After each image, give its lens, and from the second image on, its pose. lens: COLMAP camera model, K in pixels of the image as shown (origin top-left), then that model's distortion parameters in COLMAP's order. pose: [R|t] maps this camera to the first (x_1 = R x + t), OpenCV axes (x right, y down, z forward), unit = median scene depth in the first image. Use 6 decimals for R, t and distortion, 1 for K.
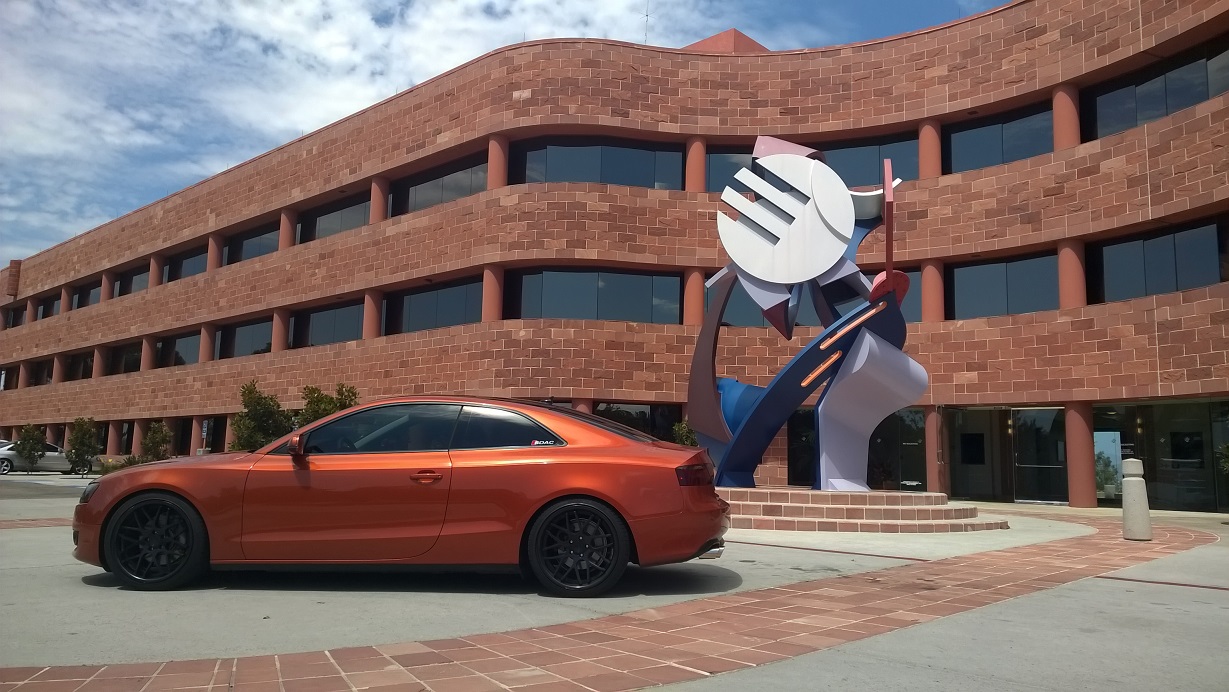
lens RADIAL K [[867.1, 0, 616.2], [0, 867.1, 369.0], [0, 0, 1]] dist [0.095937, -0.063458]
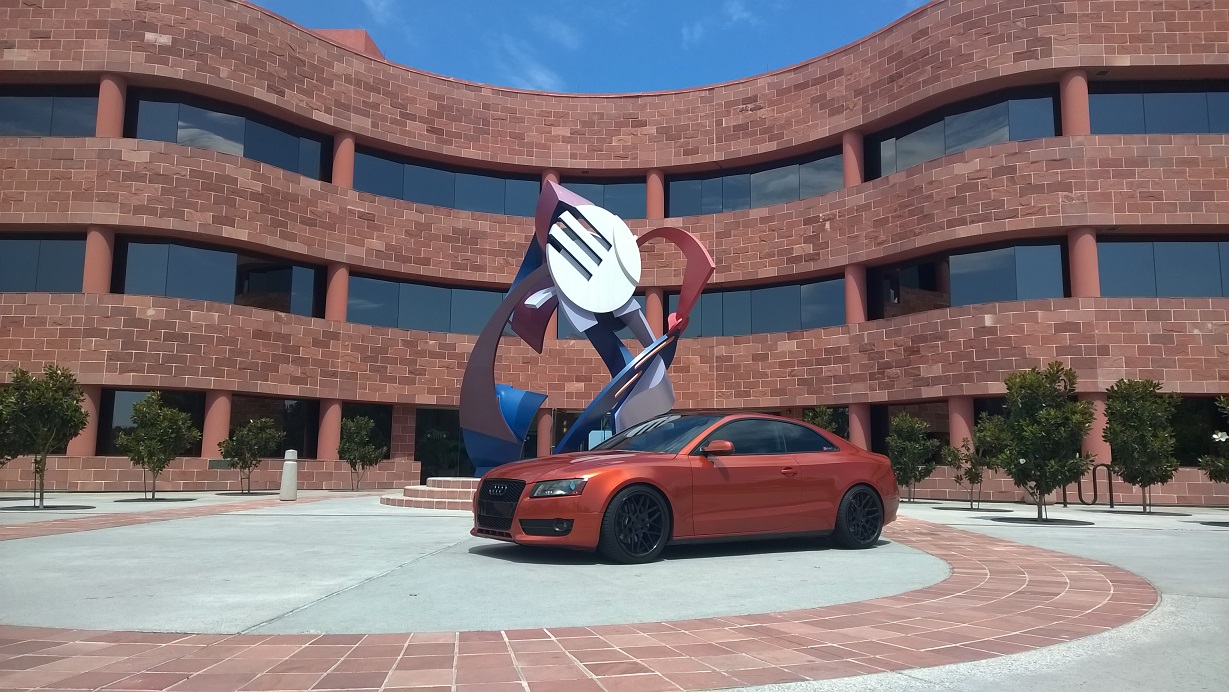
lens RADIAL K [[867.1, 0, 616.2], [0, 867.1, 369.0], [0, 0, 1]] dist [0.095937, -0.063458]
pose [[0.785006, 0.059503, 0.616624, -0.283161], [-0.064194, 0.997831, -0.014565, -0.001343], [-0.616153, -0.028150, 0.787123, 0.010417]]
